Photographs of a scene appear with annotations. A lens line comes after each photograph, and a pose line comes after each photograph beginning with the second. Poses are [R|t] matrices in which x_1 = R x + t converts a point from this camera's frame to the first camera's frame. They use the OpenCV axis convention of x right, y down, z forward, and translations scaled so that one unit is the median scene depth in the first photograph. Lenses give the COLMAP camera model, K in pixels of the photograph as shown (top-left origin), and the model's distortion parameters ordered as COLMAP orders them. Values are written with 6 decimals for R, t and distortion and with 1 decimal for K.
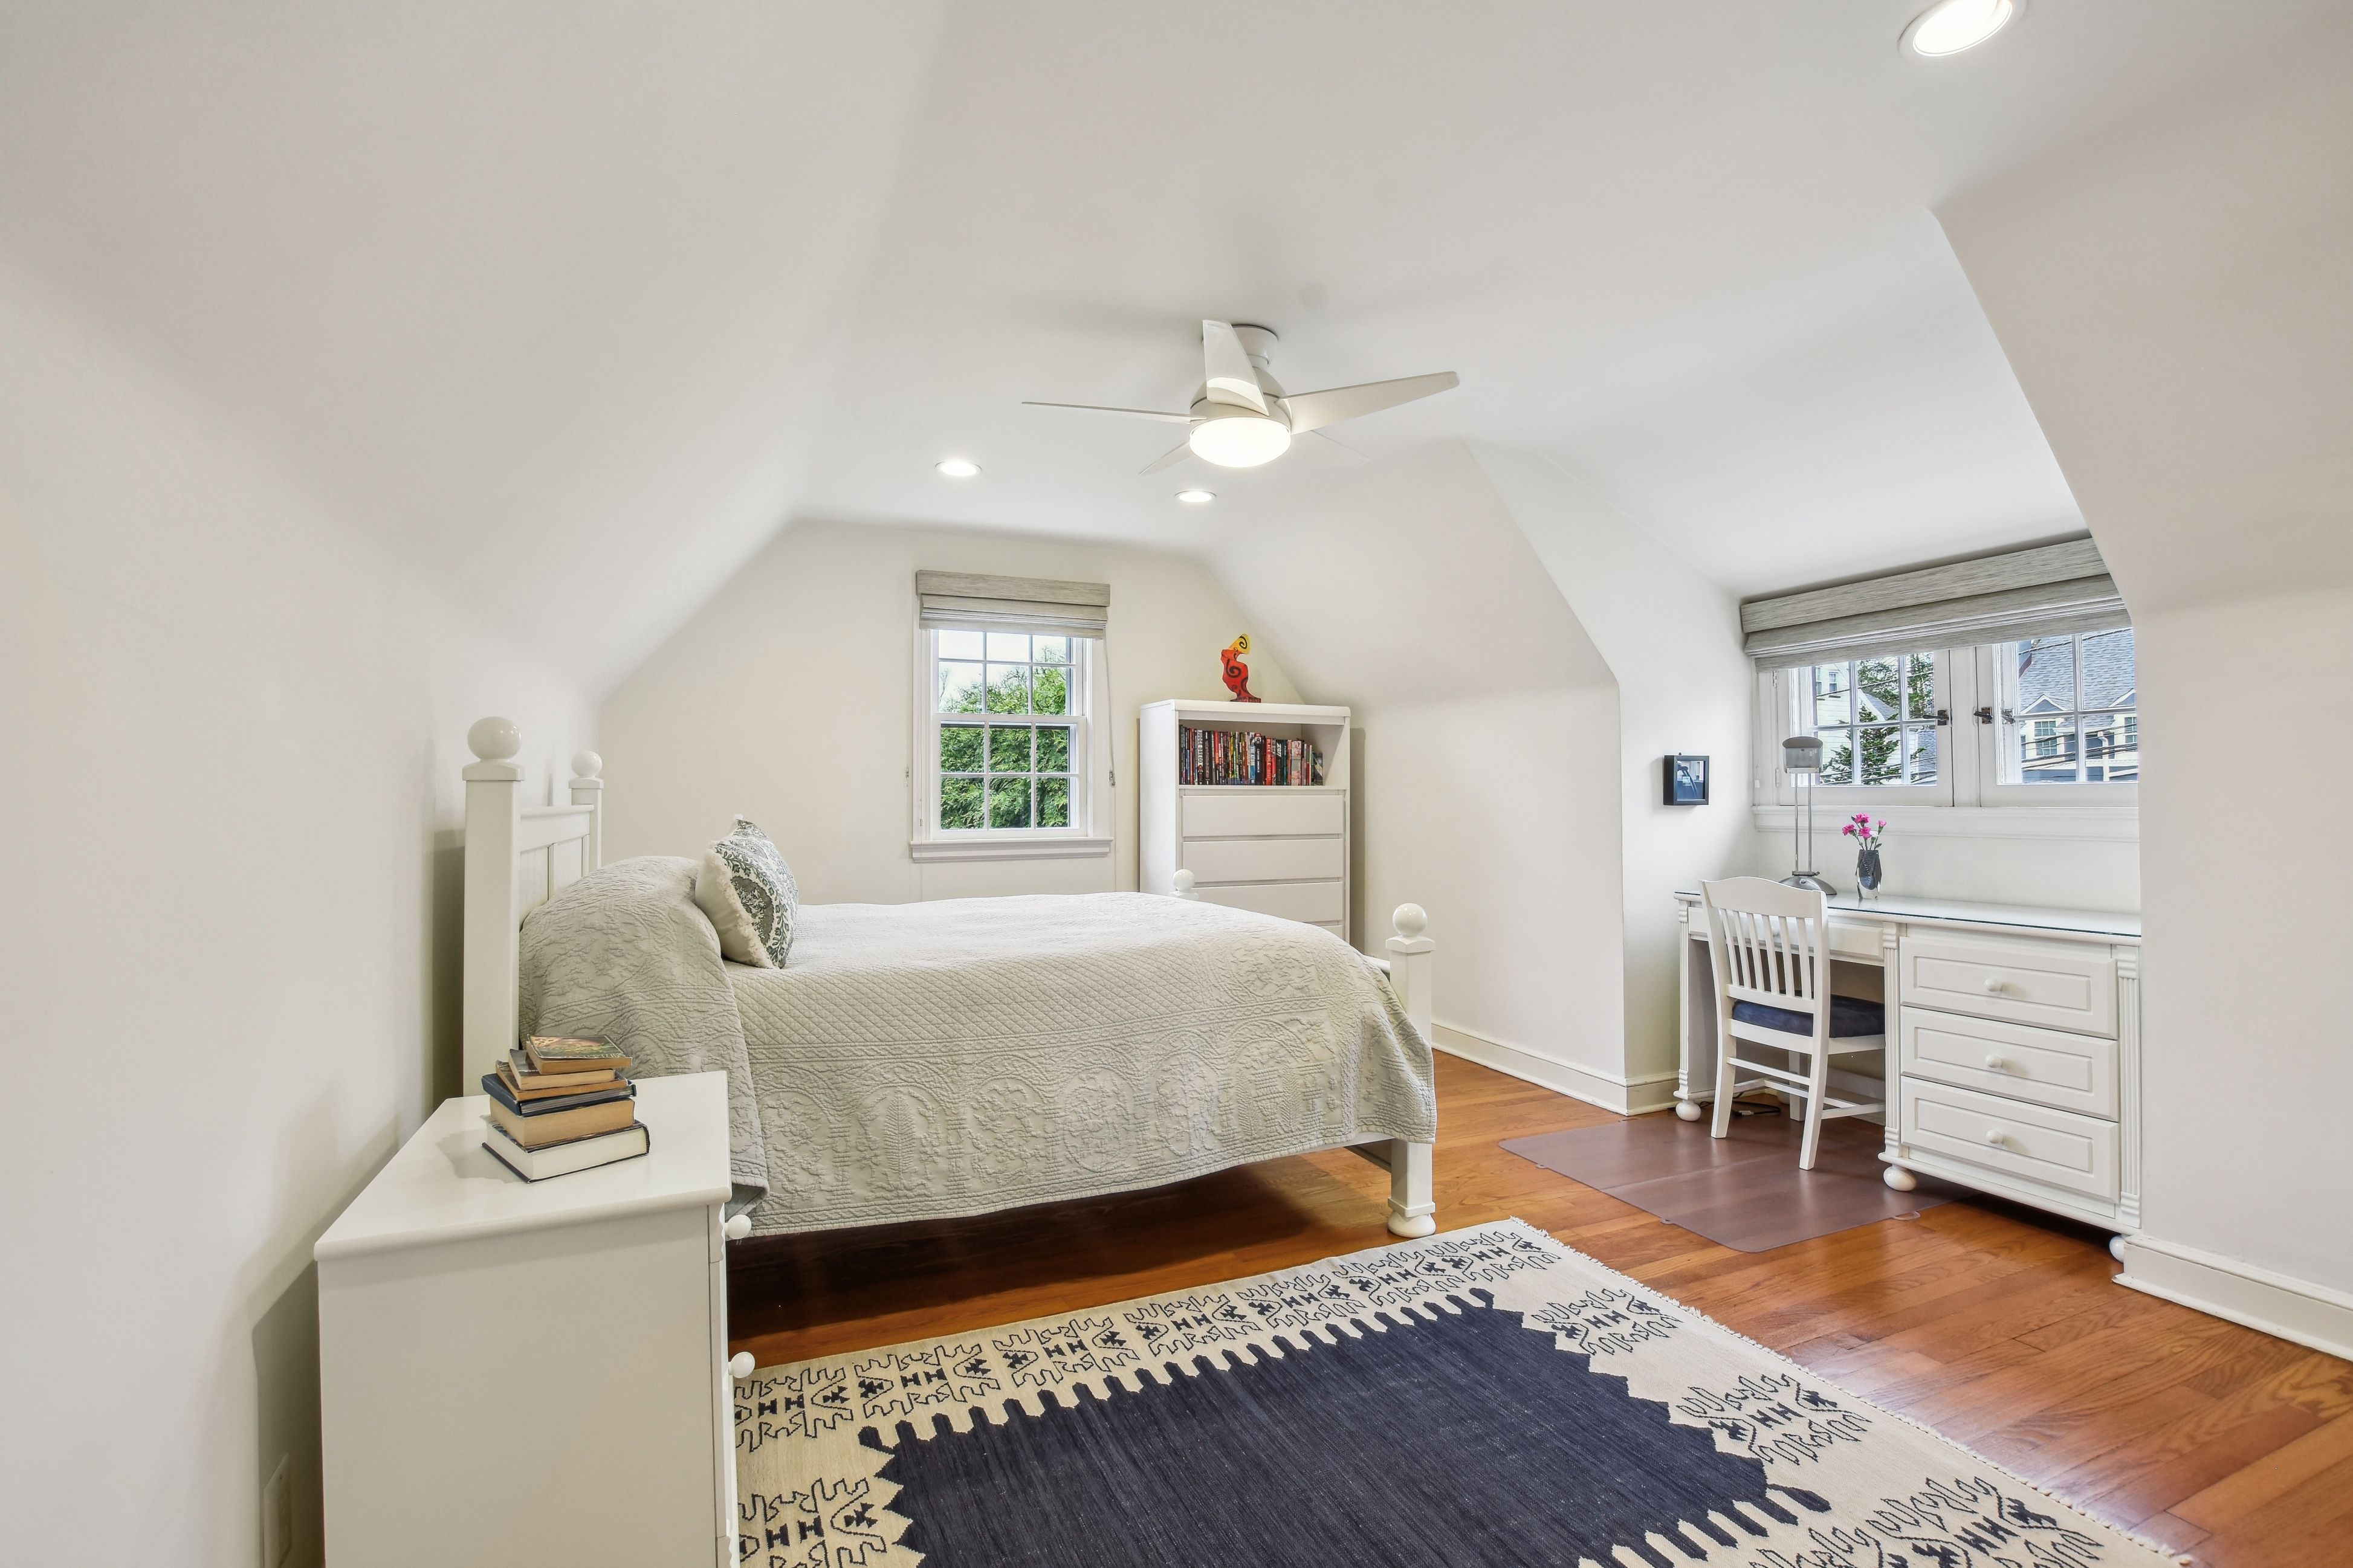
lens RADIAL K [[1061.2, 0, 1174.7], [0, 1061.2, 791.5], [0, 0, 1]] dist [-0.017793, 0.001422]
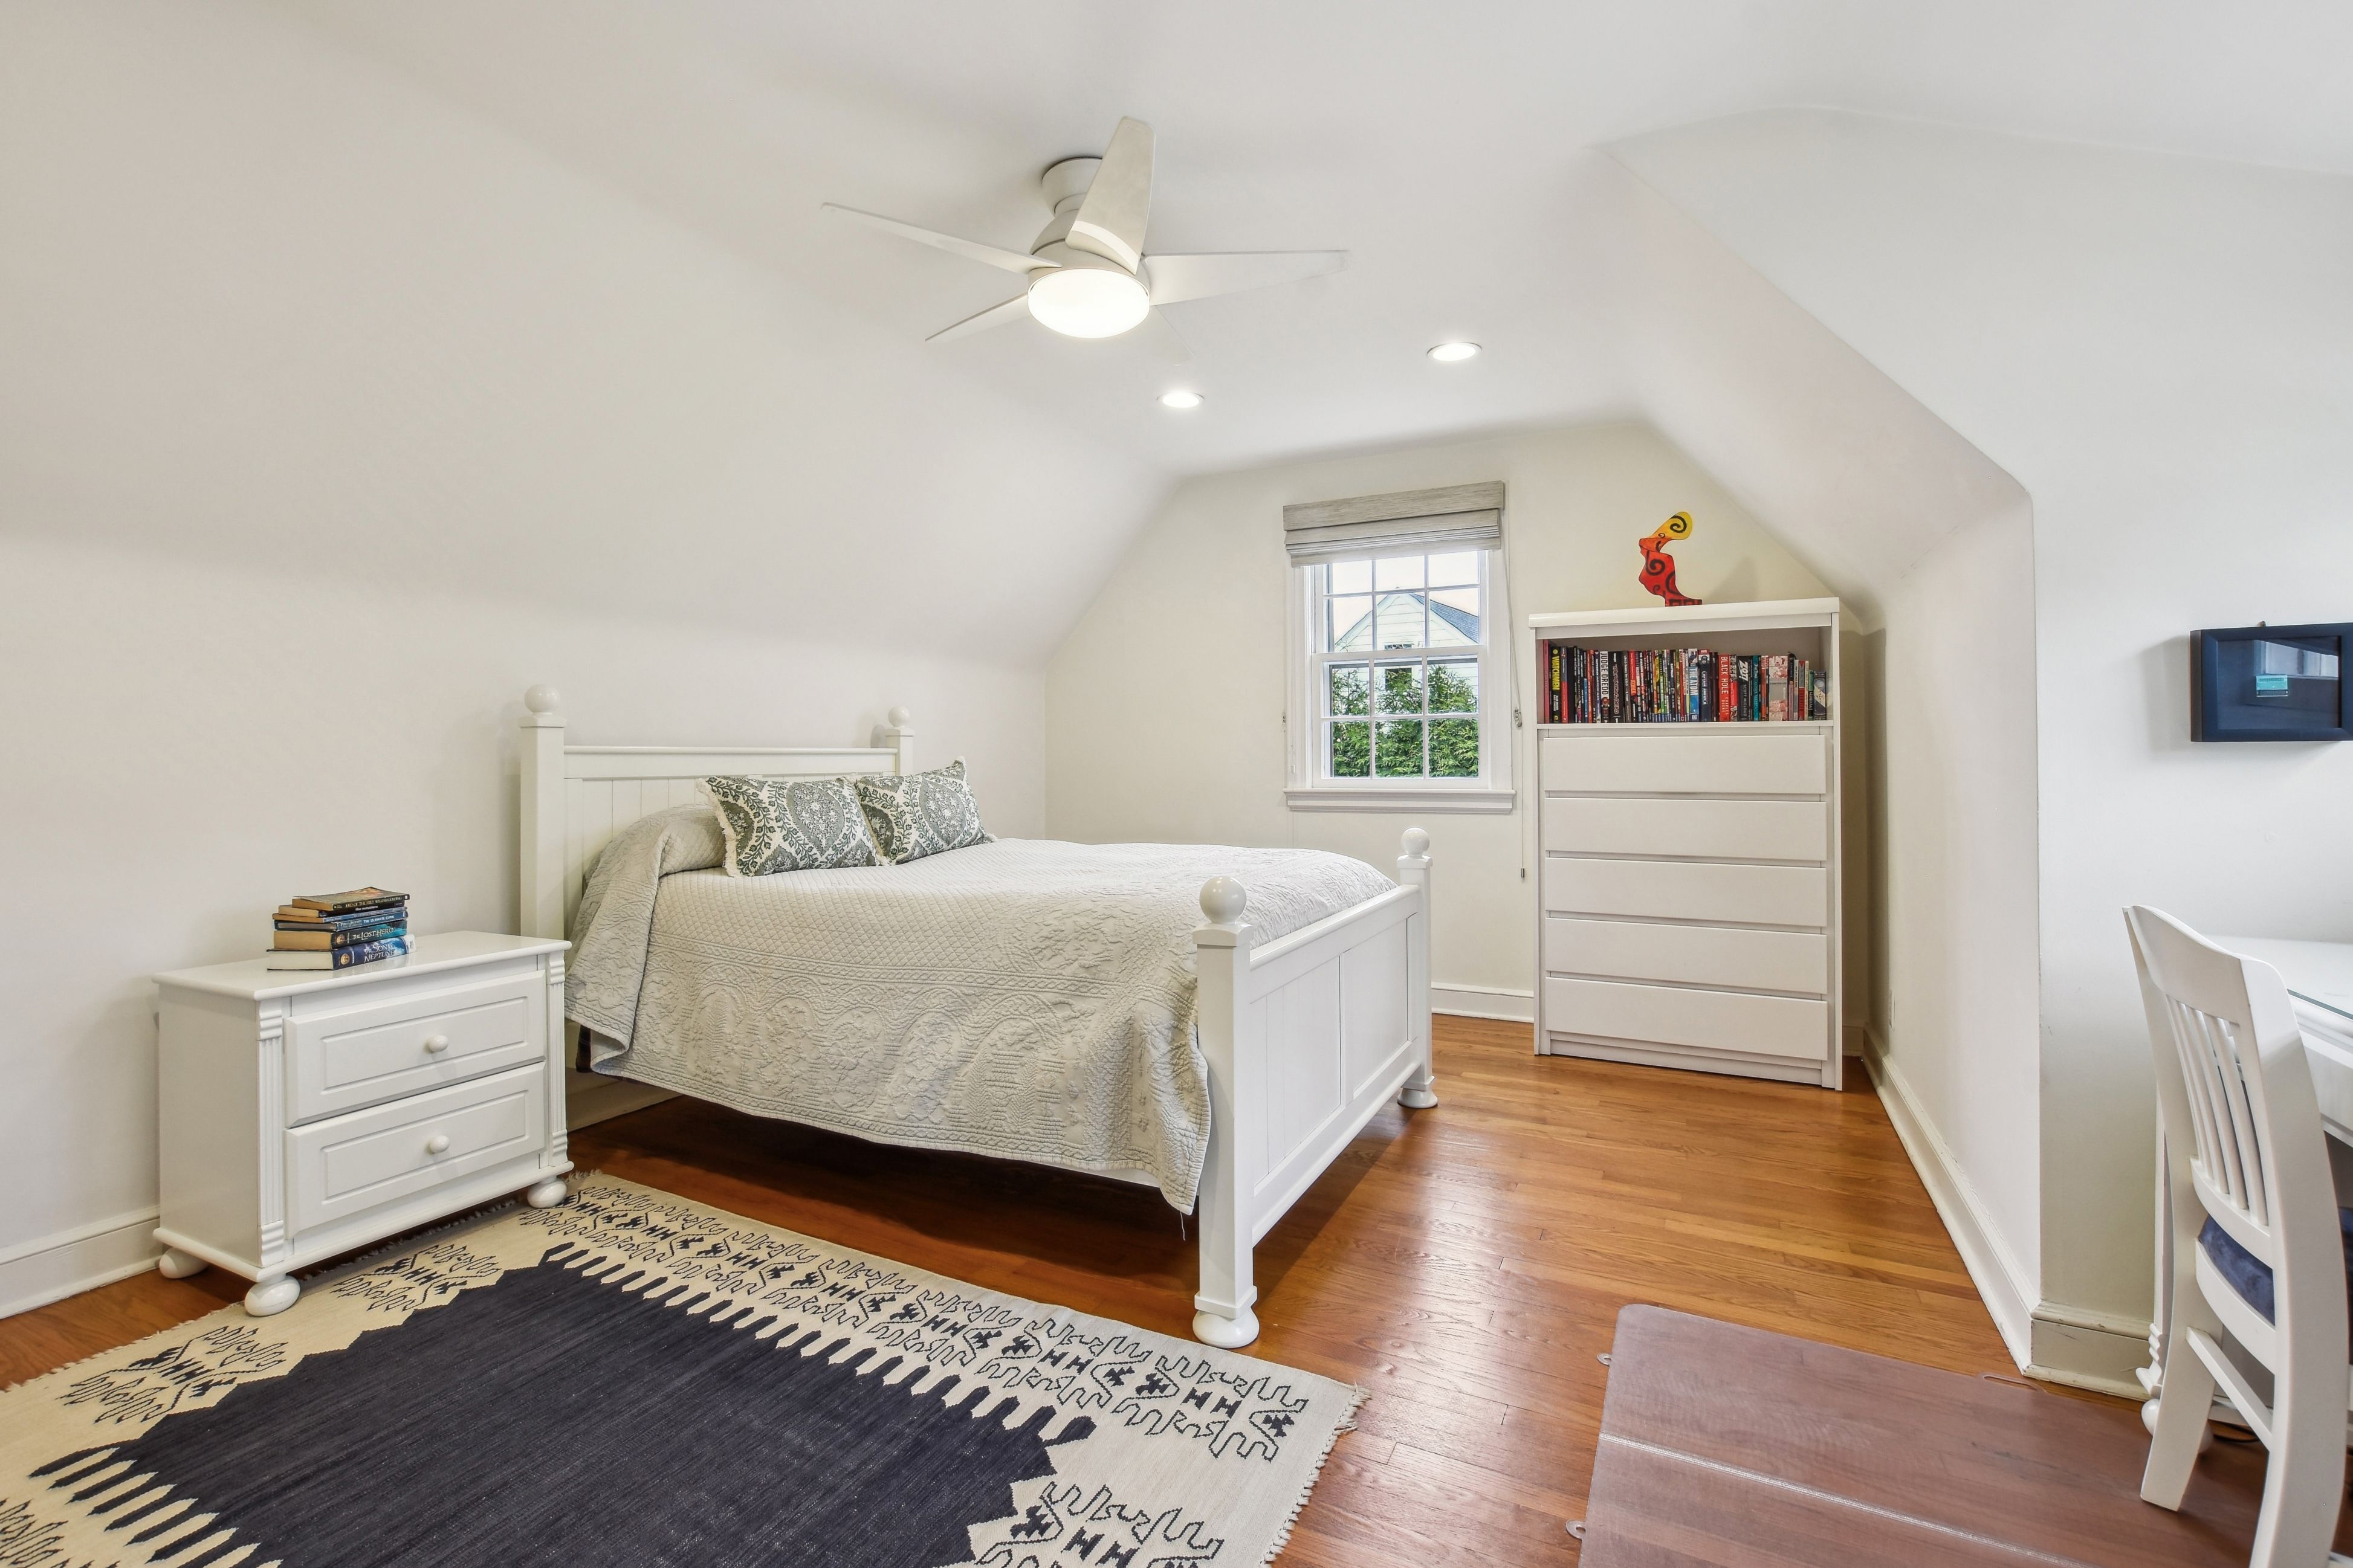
lens RADIAL K [[1061.2, 0, 1173.6], [0, 1061.2, 765.0], [0, 0, 1]] dist [-0.017793, 0.001422]
pose [[0.630847, 0.005450, -0.775888, 0.821315], [0.006243, 0.999907, 0.012100, 0.024305], [0.775882, -0.012477, 0.630755, 0.574768]]
